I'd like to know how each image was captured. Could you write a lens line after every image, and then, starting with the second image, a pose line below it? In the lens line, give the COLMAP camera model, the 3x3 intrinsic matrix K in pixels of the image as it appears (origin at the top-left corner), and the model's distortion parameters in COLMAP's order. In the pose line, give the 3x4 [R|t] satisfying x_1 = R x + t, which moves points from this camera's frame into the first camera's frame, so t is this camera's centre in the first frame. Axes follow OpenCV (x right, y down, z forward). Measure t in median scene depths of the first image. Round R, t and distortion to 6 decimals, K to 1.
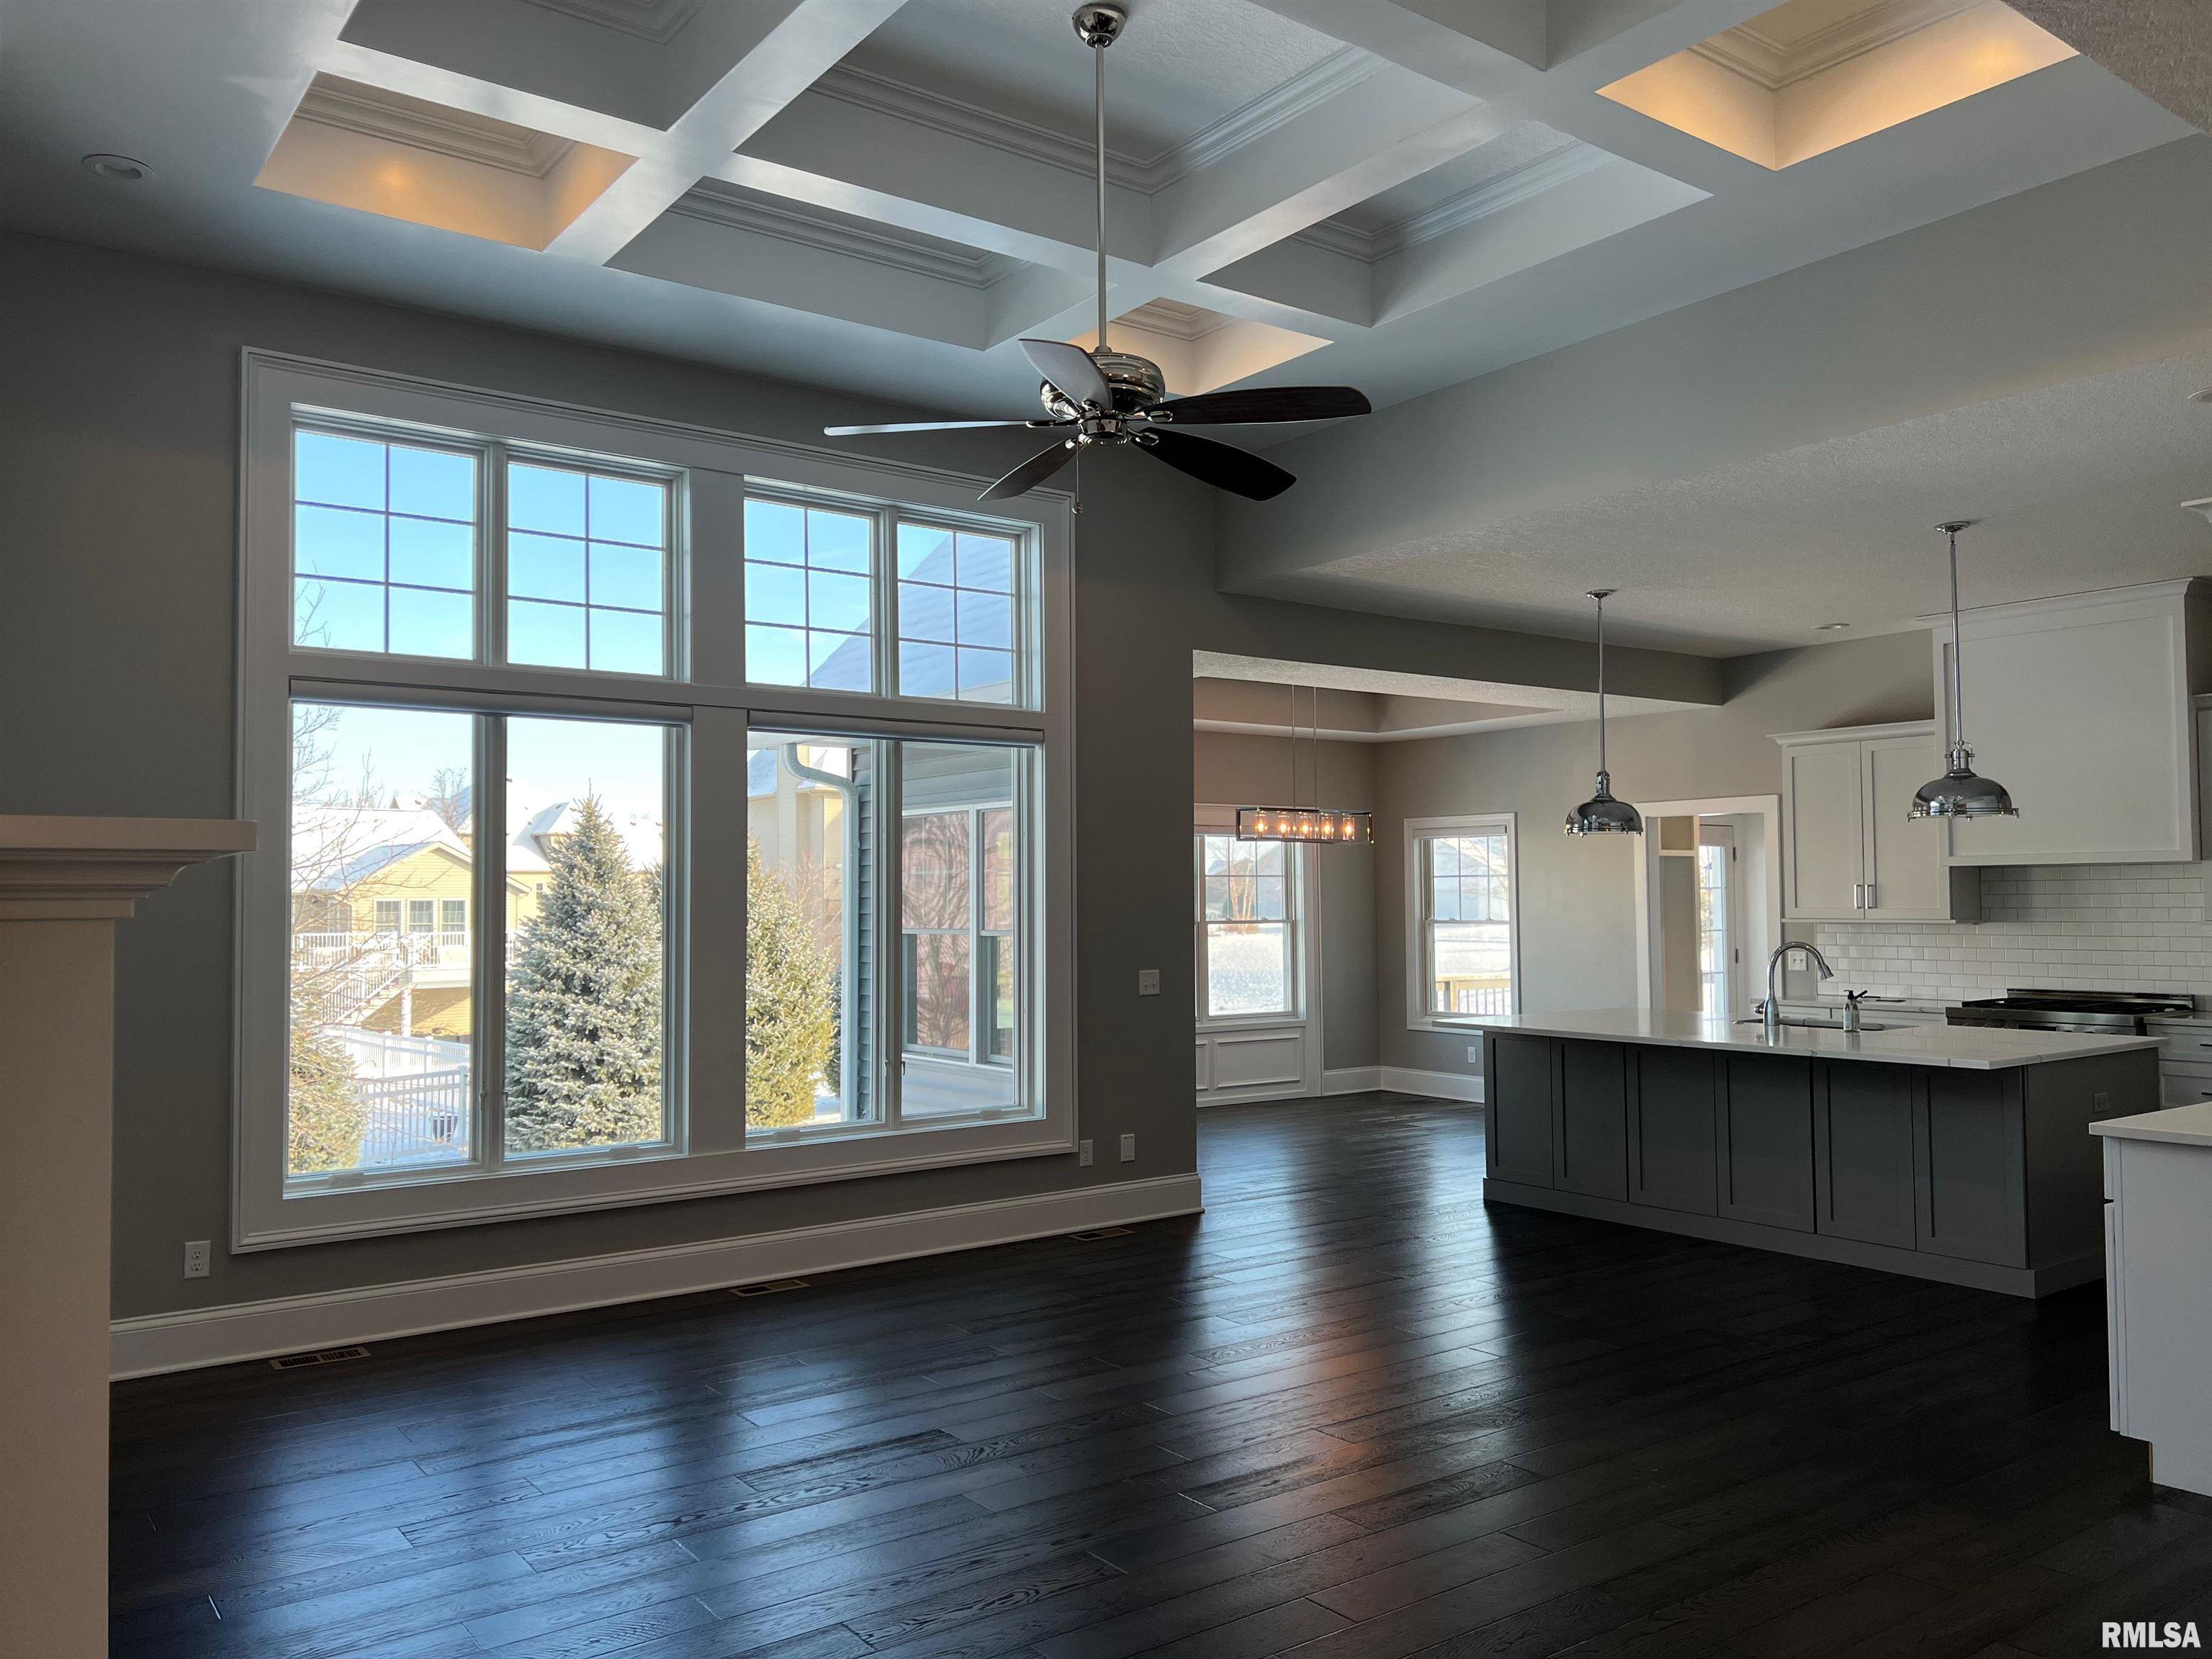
lens RADIAL K [[1650.0, 0, 1105.0], [0, 1650.0, 841.8], [0, 0, 1]] dist [0.077488, -0.109081]
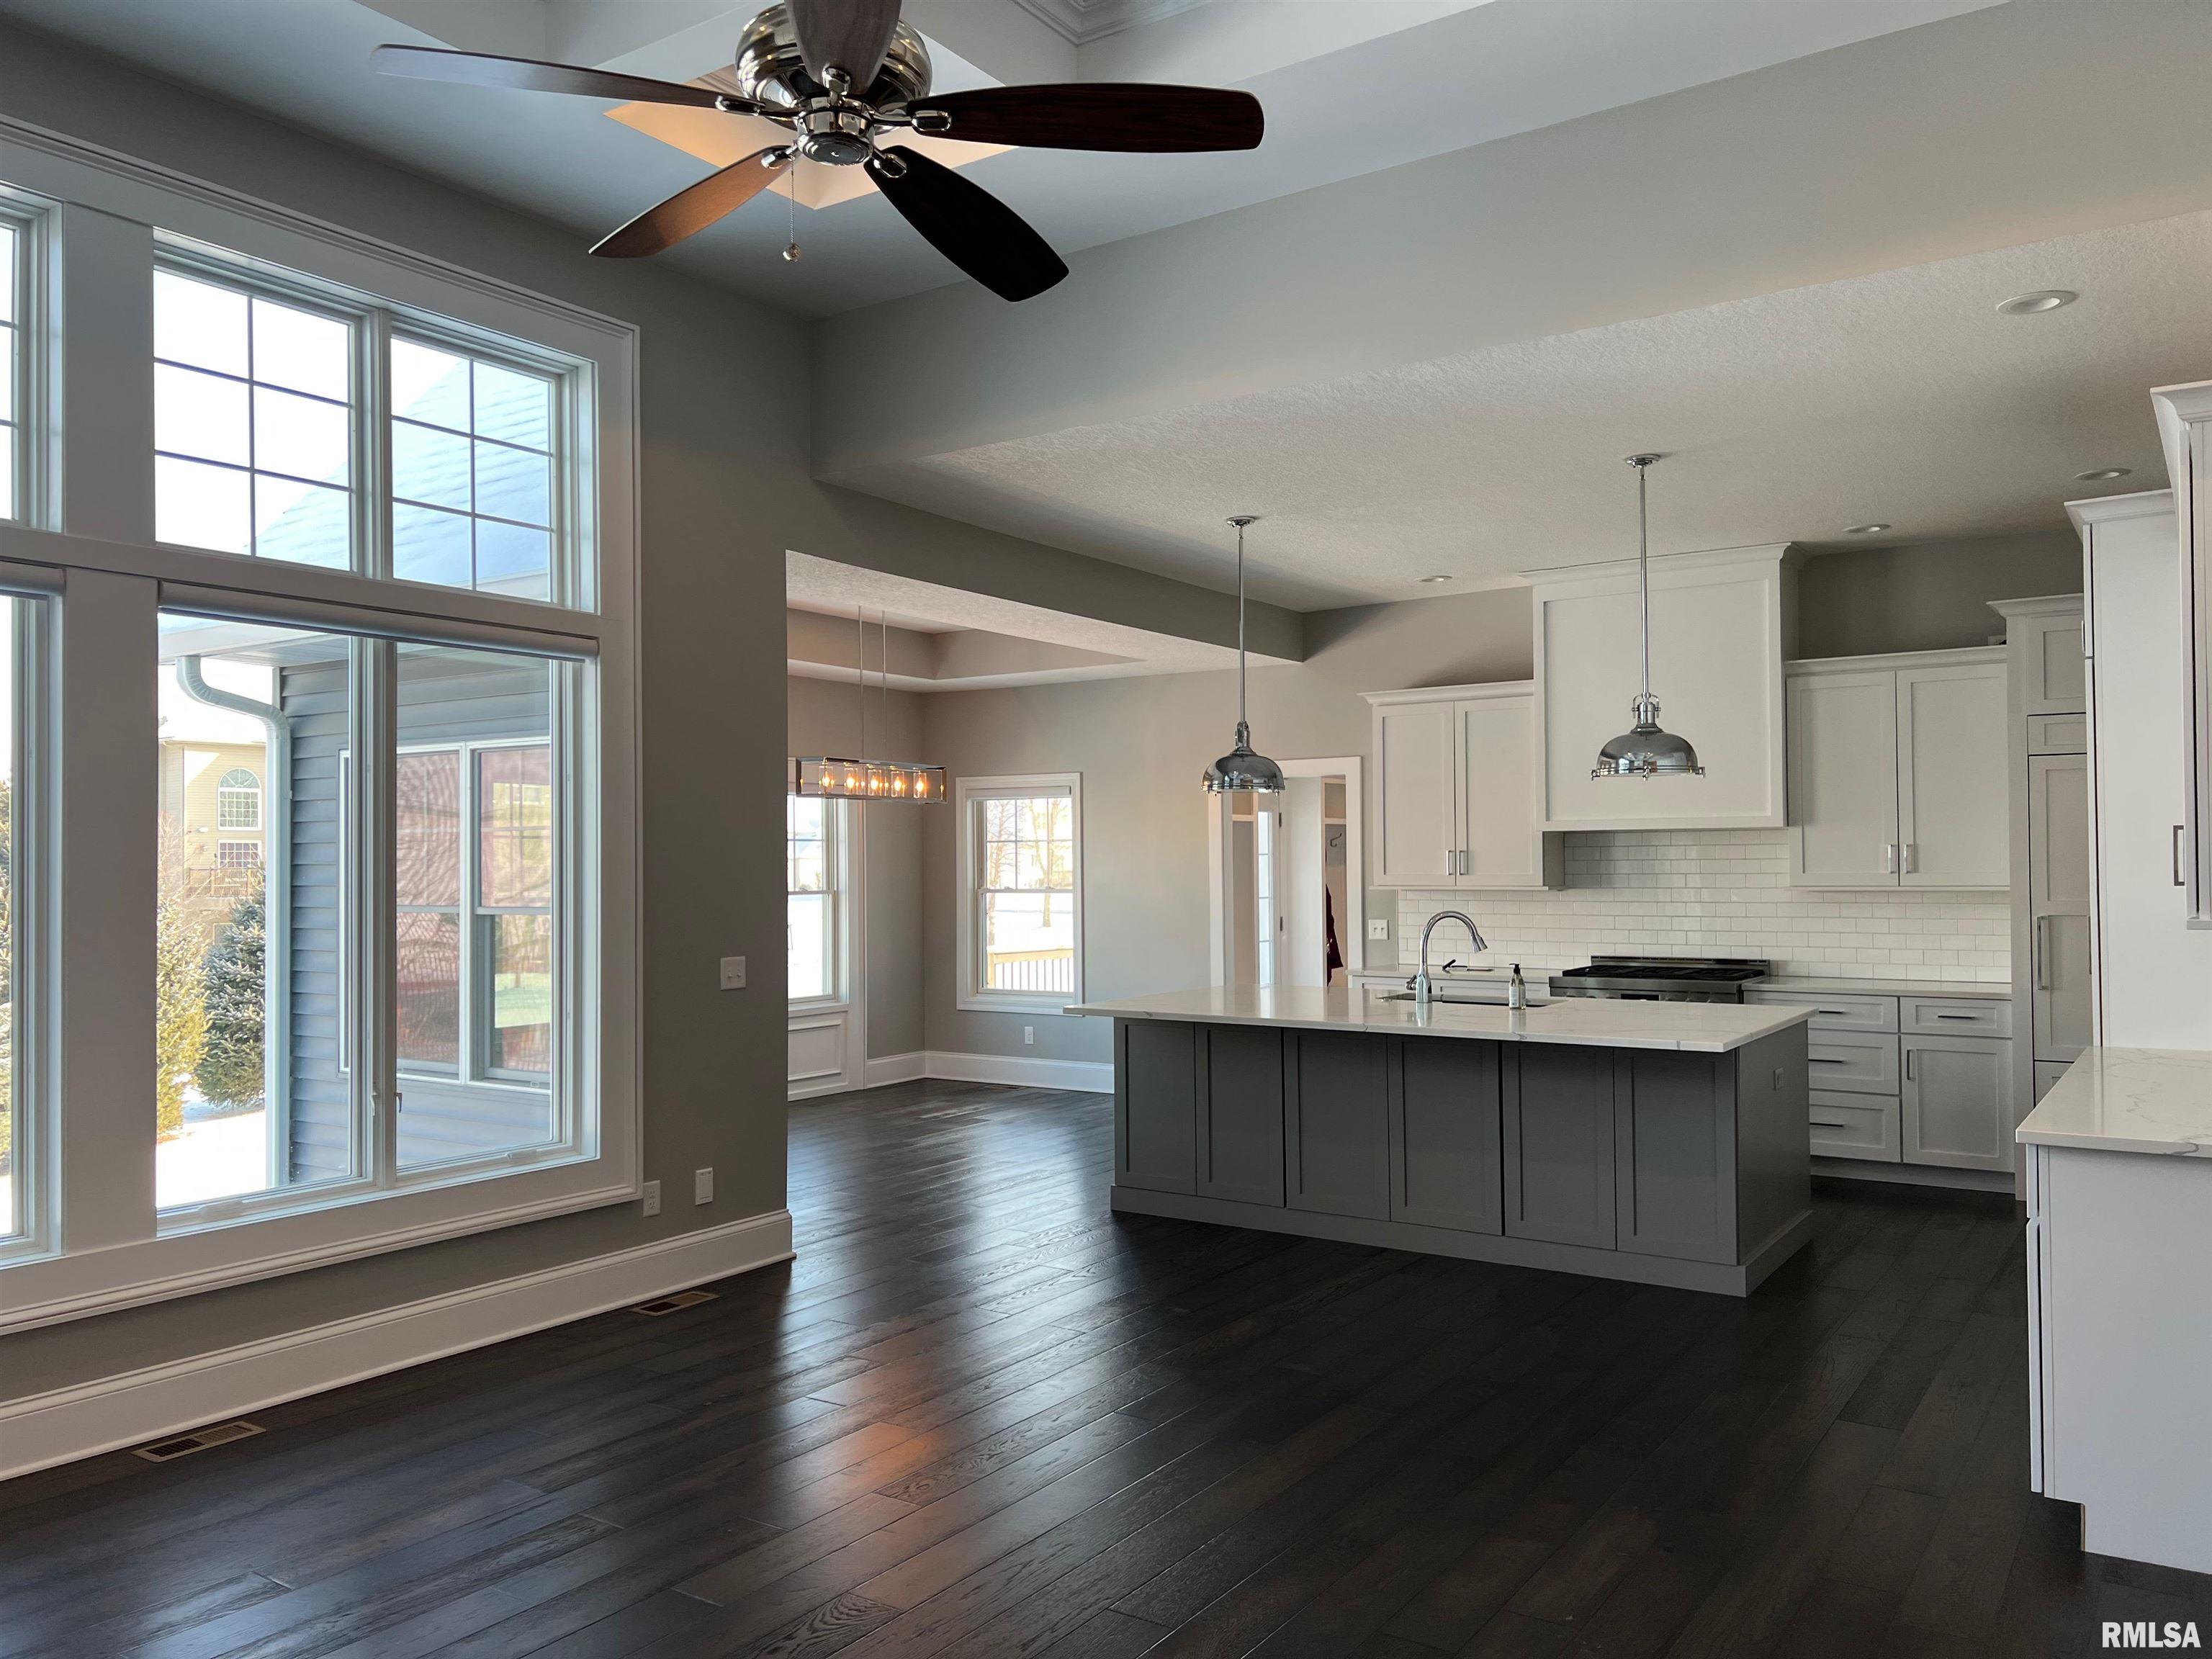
lens RADIAL K [[1650.0, 0, 1105.0], [0, 1650.0, 841.8], [0, 0, 1]] dist [0.077488, -0.109081]
pose [[0.943327, 0.004112, 0.331840, -0.064383], [-0.010414, 0.999798, 0.017215, 0.007550], [-0.331702, -0.019695, 0.943179, 0.193975]]
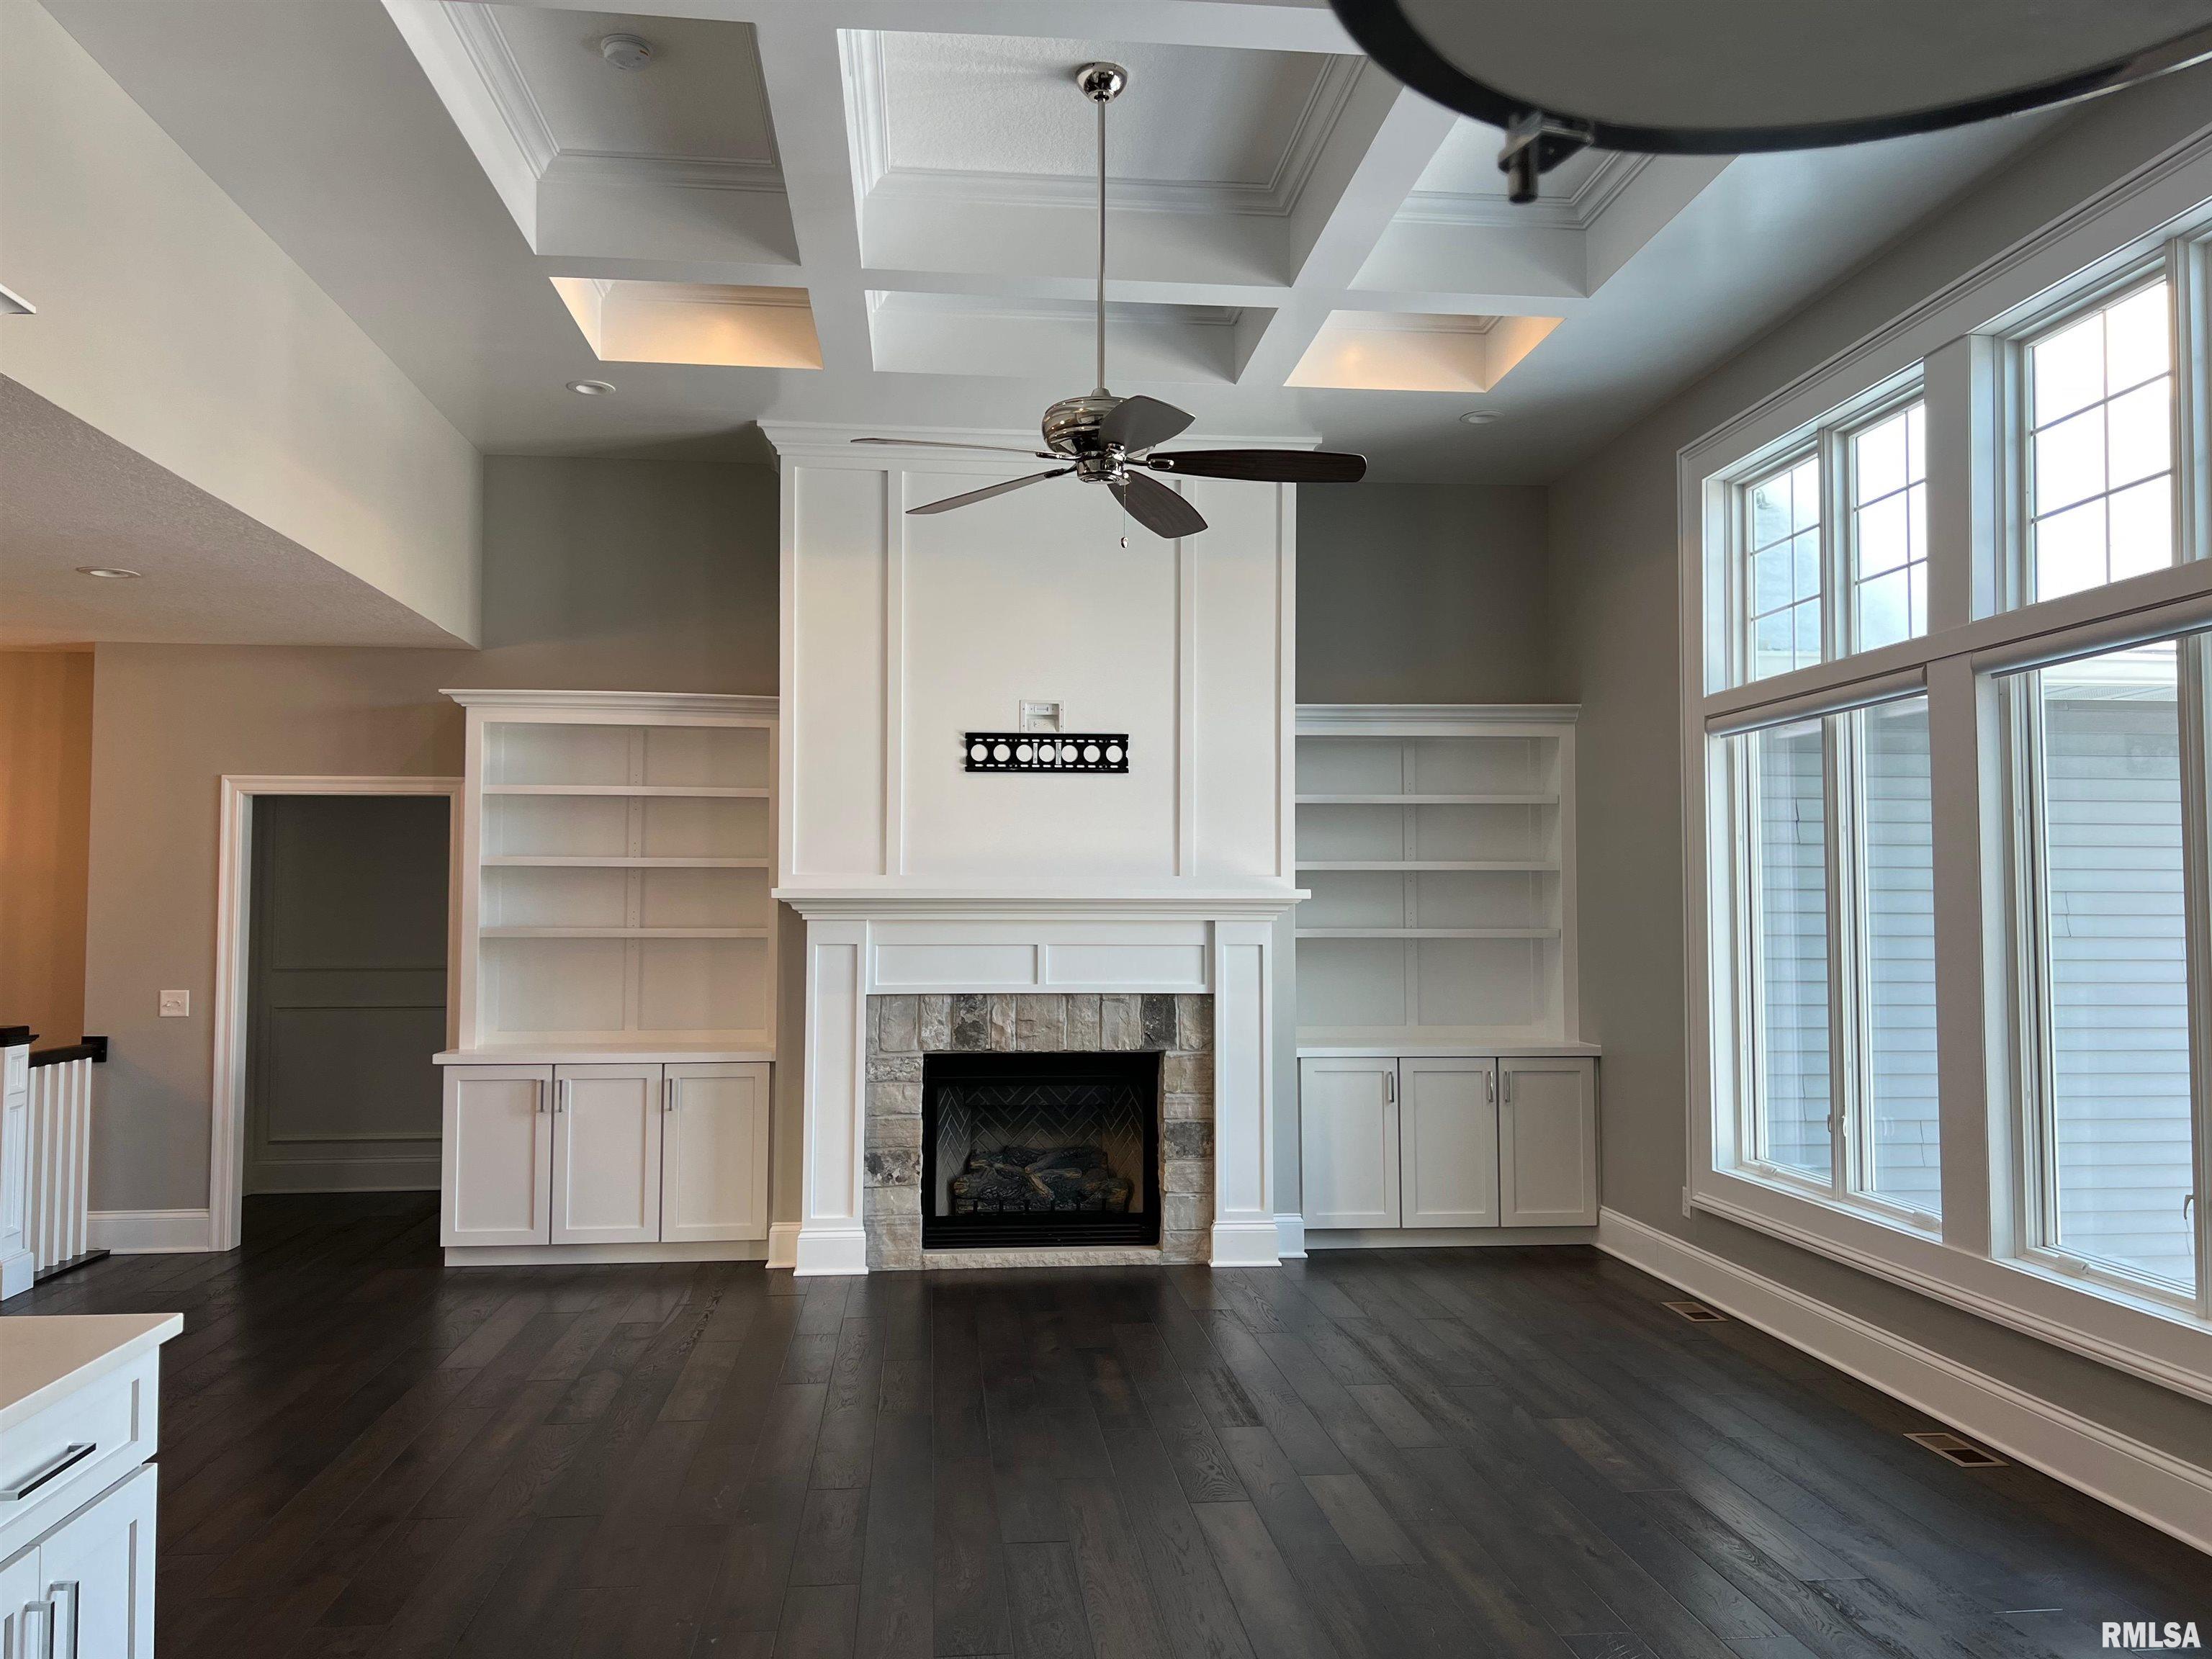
lens RADIAL K [[1650.0, 0, 1105.0], [0, 1650.0, 841.8], [0, 0, 1]] dist [0.077488, -0.109081]
pose [[-0.503303, -0.036262, -0.863349, 0.493301], [0.025774, 0.998045, -0.056945, 0.028720], [0.863725, -0.050913, -0.501385, 0.842324]]
